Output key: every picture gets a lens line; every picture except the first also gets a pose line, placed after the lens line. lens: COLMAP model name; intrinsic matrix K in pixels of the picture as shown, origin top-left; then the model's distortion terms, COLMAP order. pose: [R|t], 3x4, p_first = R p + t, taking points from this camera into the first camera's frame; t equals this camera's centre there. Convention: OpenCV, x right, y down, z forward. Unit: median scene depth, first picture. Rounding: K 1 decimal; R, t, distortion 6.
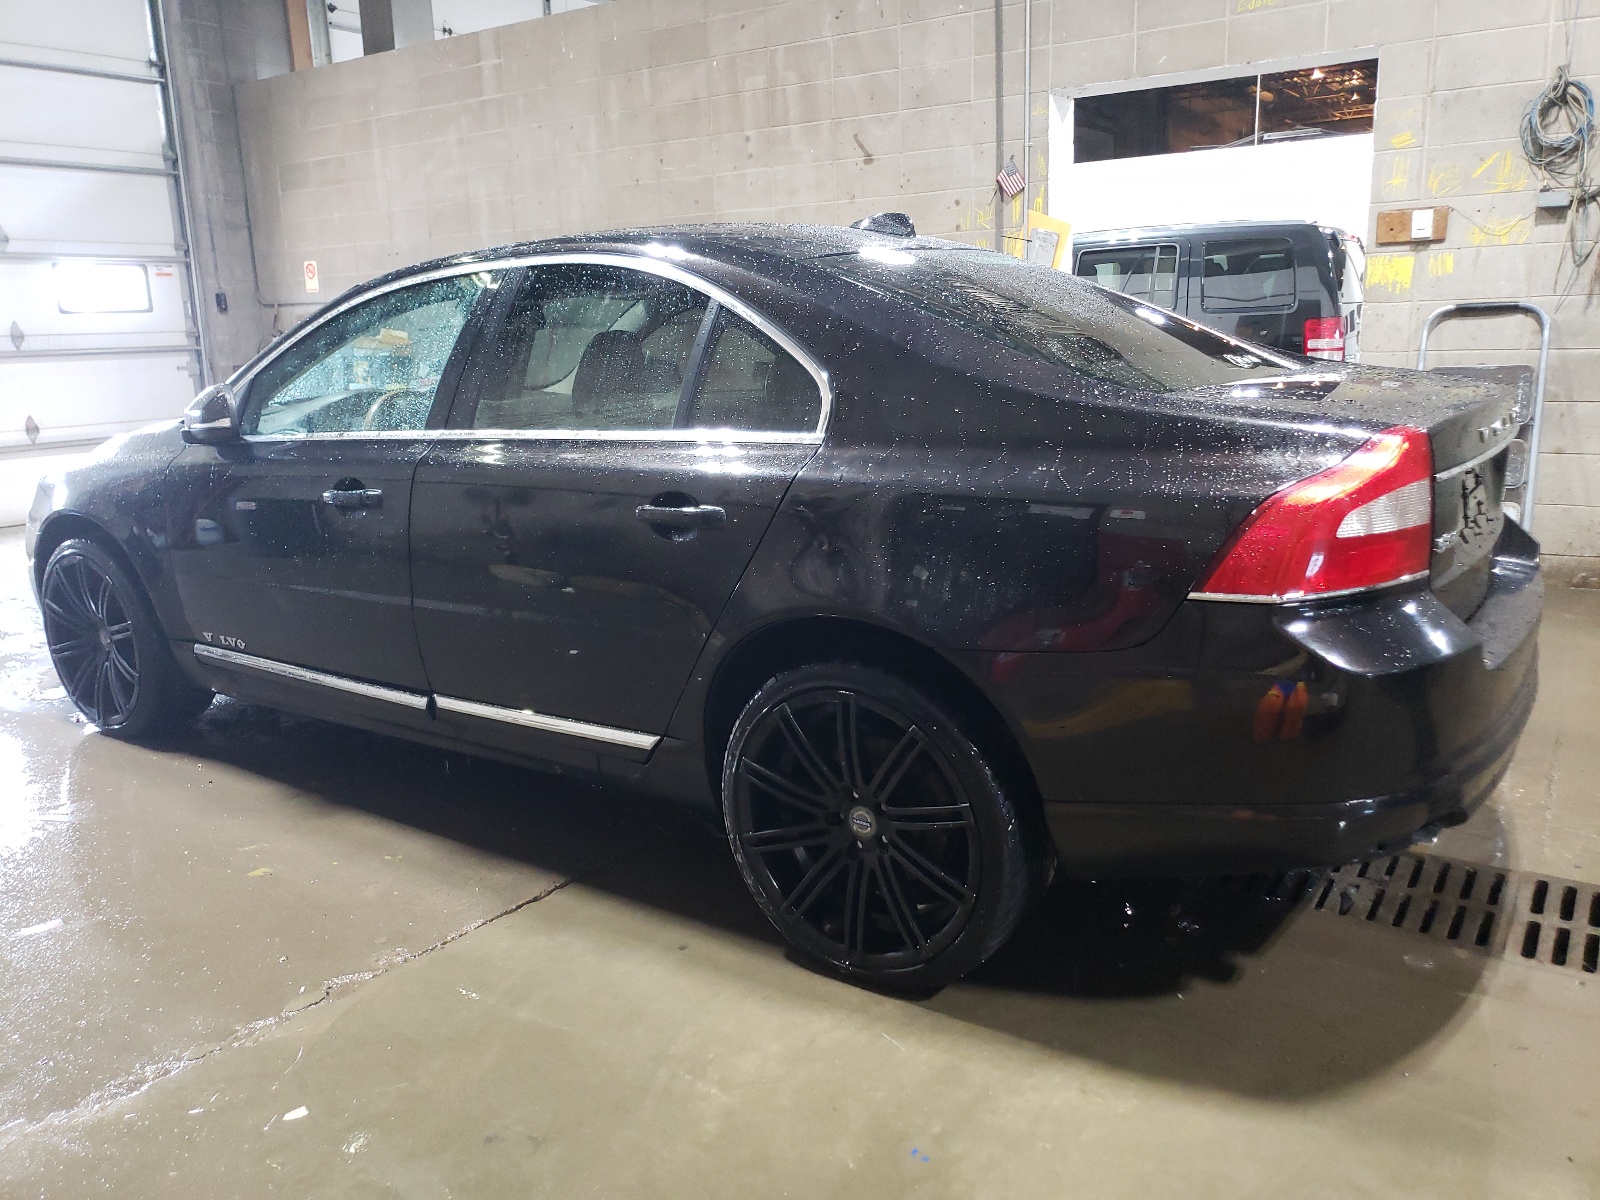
lens RADIAL K [[1261.2, 0, 799.9], [0, 1261.2, 604.3], [0, 0, 1]] dist [0.011169, 0.003563]
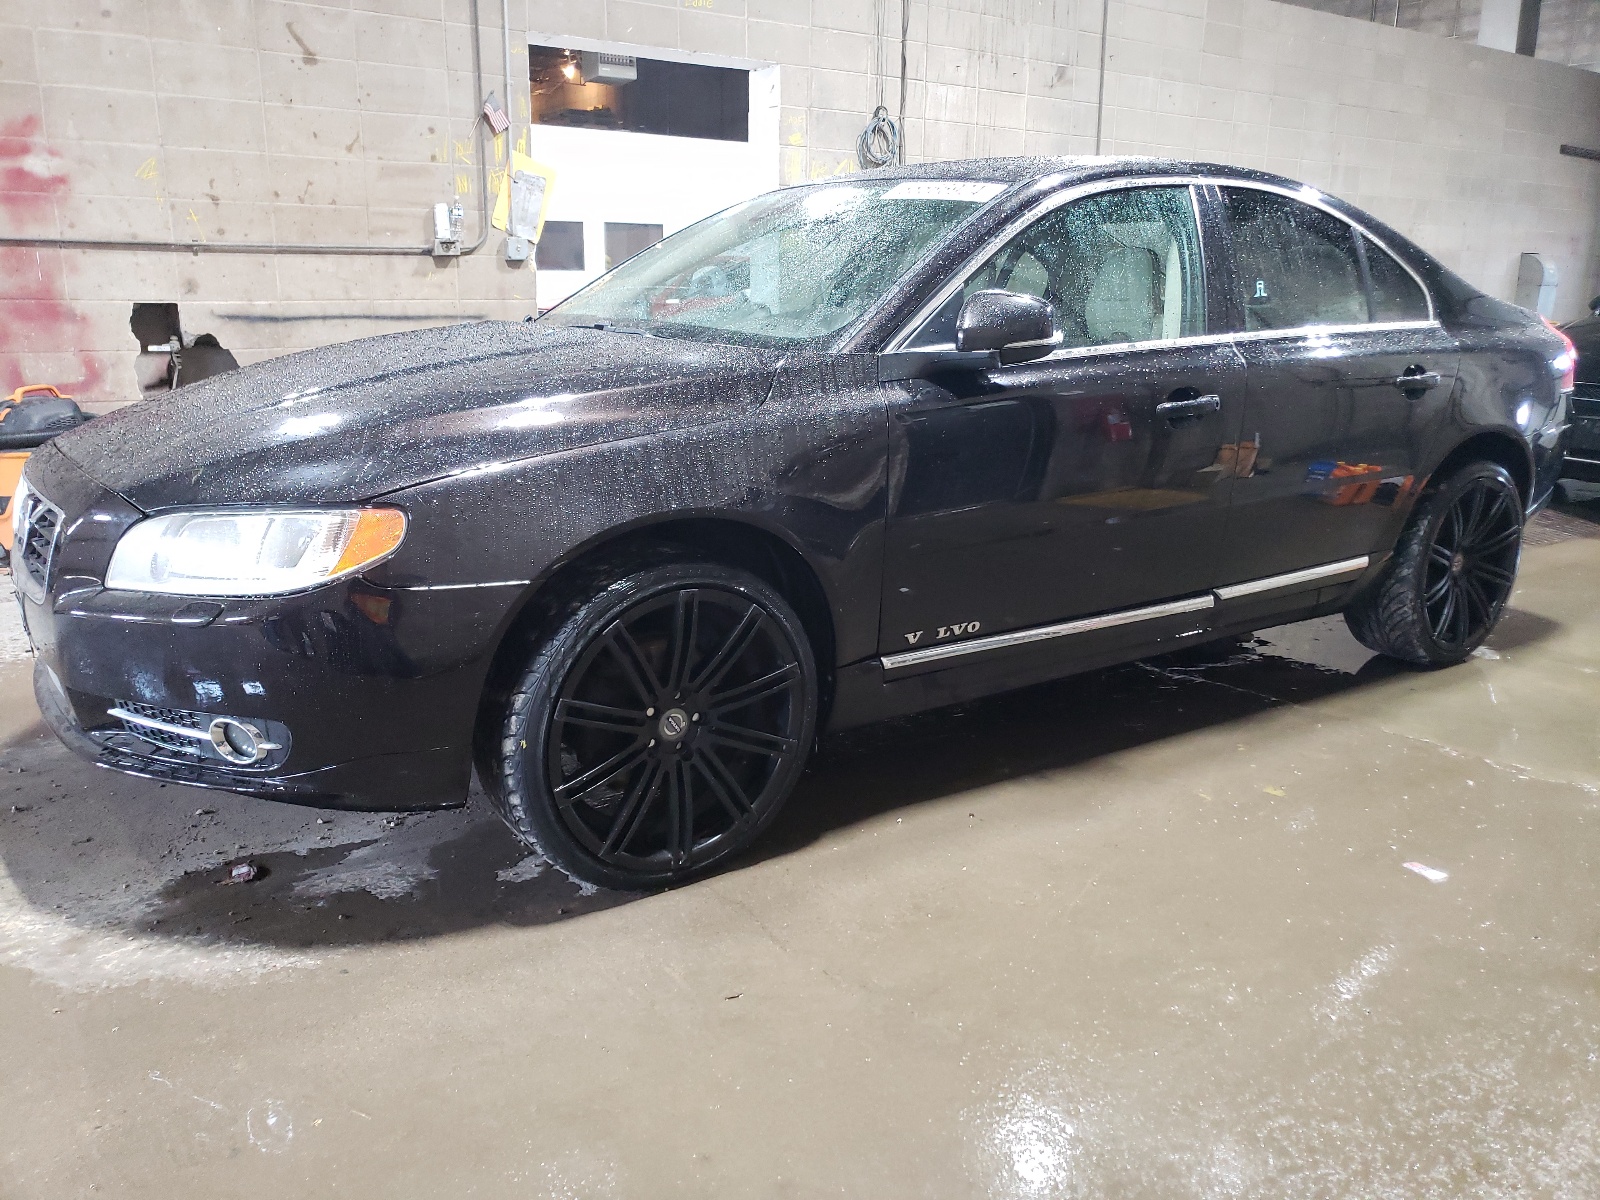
lens RADIAL K [[1261.2, 0, 797.6], [0, 1261.2, 596.1], [0, 0, 1]] dist [0.011169, 0.003563]
pose [[0.346426, -0.196926, 0.917175, -1.256639], [0.190957, 0.972050, 0.136581, -0.121586], [-0.918436, 0.127826, 0.374348, 0.846044]]
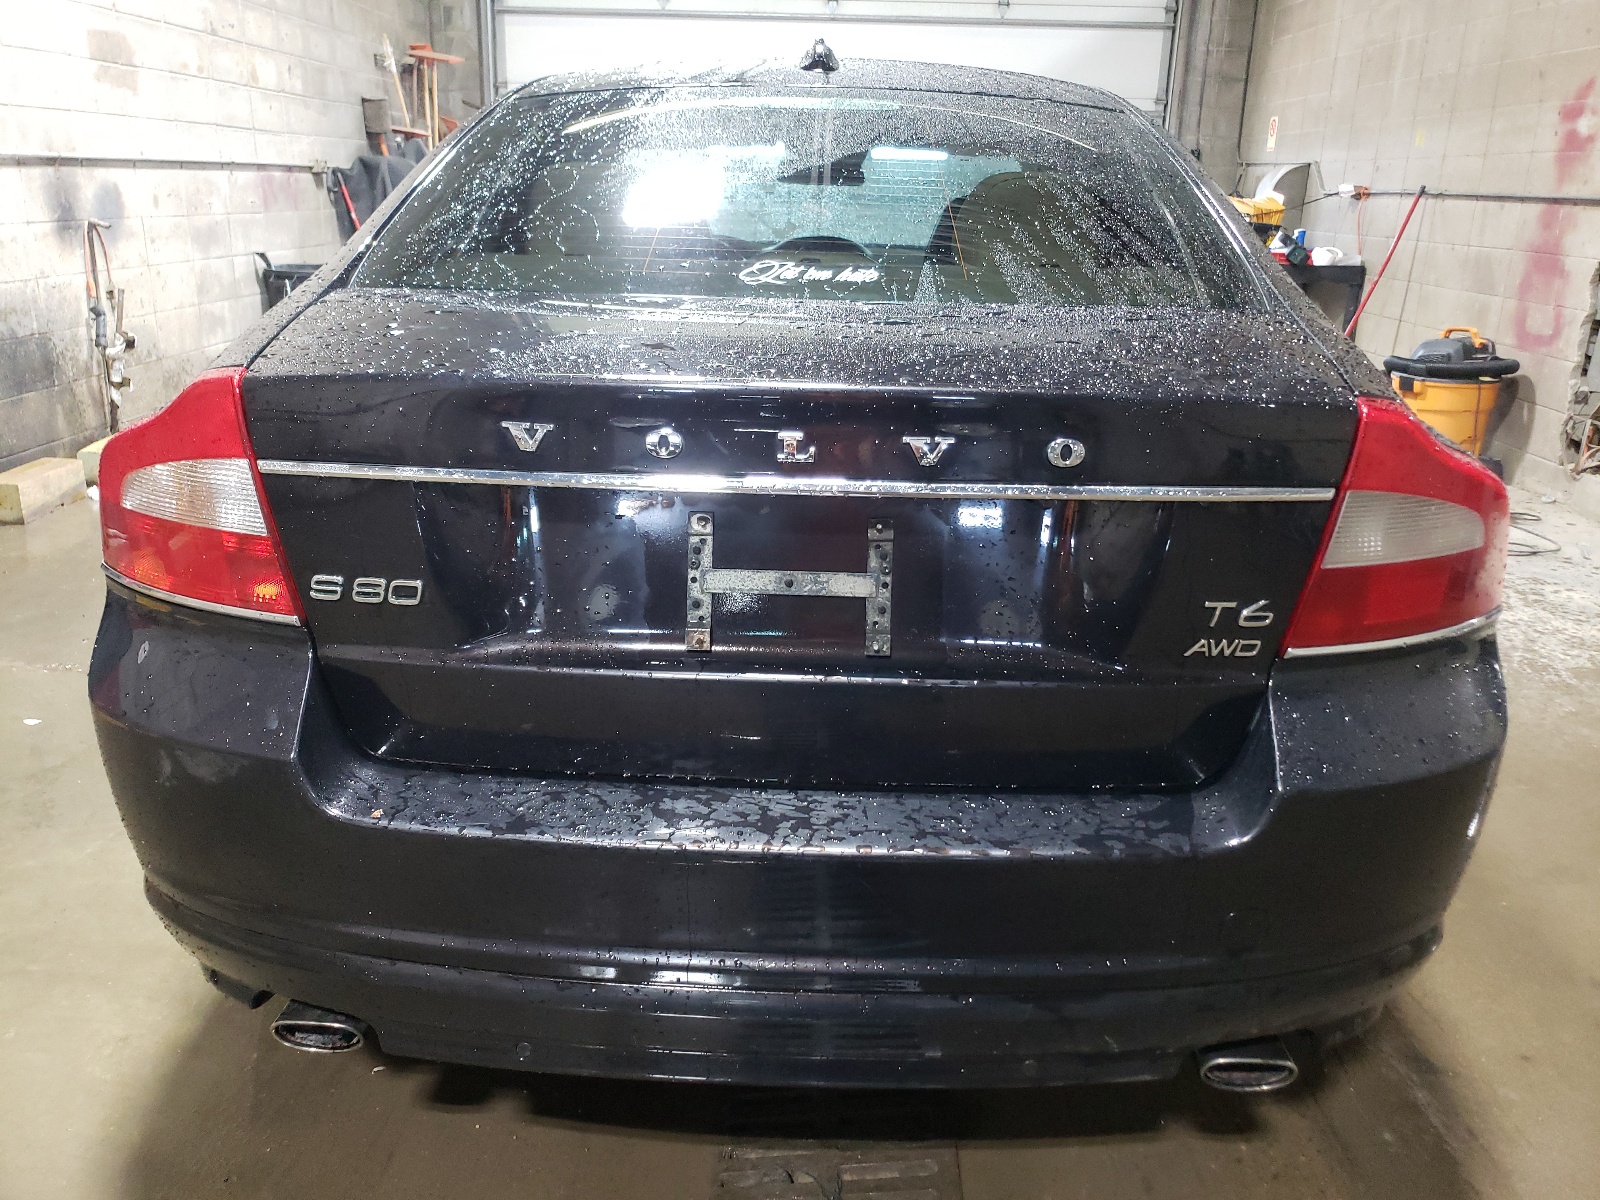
lens RADIAL K [[1261.2, 0, 797.2], [0, 1261.2, 585.0], [0, 0, 1]] dist [0.011169, 0.003563]
pose [[0.542753, 0.299448, -0.784697, 0.247645], [-0.232734, 0.951319, 0.202057, -0.048311], [0.807003, 0.072959, 0.586023, 0.190464]]
